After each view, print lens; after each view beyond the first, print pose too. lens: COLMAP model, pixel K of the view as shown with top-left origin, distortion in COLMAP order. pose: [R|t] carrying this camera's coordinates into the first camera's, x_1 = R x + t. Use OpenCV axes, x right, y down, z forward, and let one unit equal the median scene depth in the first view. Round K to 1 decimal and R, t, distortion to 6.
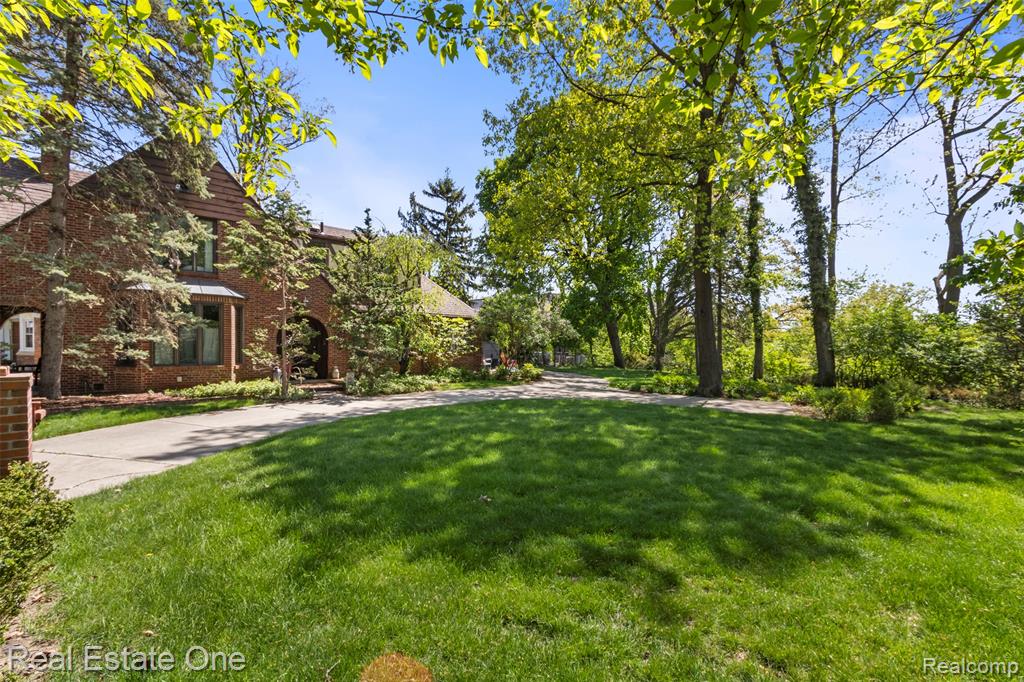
lens RADIAL K [[461.5, 0, 504.5], [0, 461.5, 349.2], [0, 0, 1]] dist [-0.003507, -0.000477]
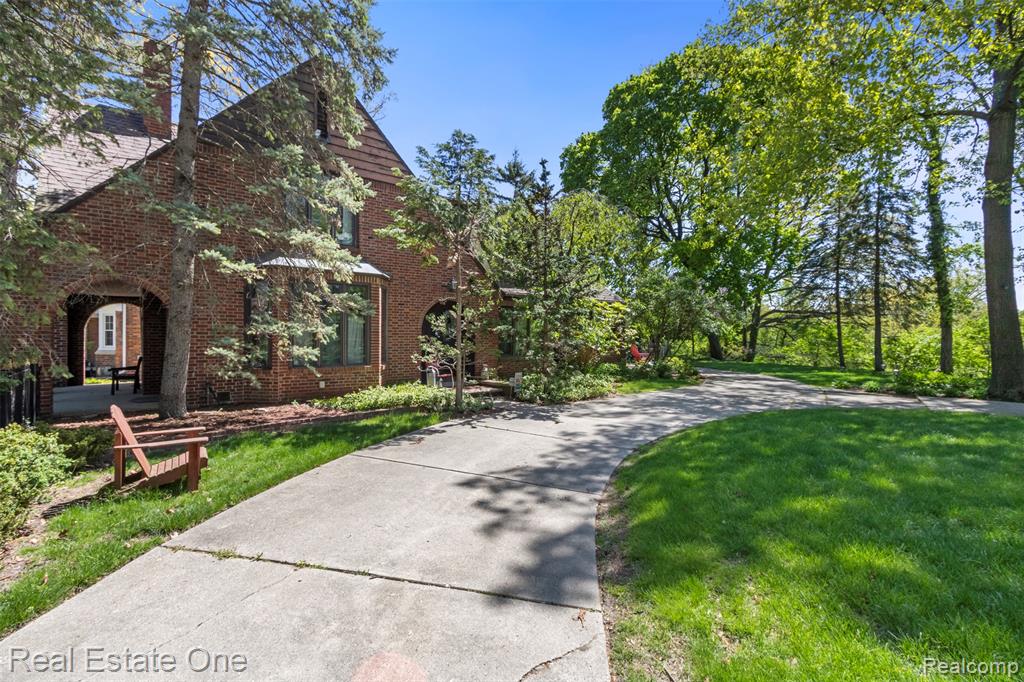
lens RADIAL K [[461.5, 0, 517.4], [0, 461.5, 336.9], [0, 0, 1]] dist [-0.003507, -0.000477]
pose [[0.997788, -0.013428, -0.065106, -0.367466], [0.012894, 0.999880, -0.008613, -0.003337], [0.065214, 0.007755, 0.997841, 0.288046]]
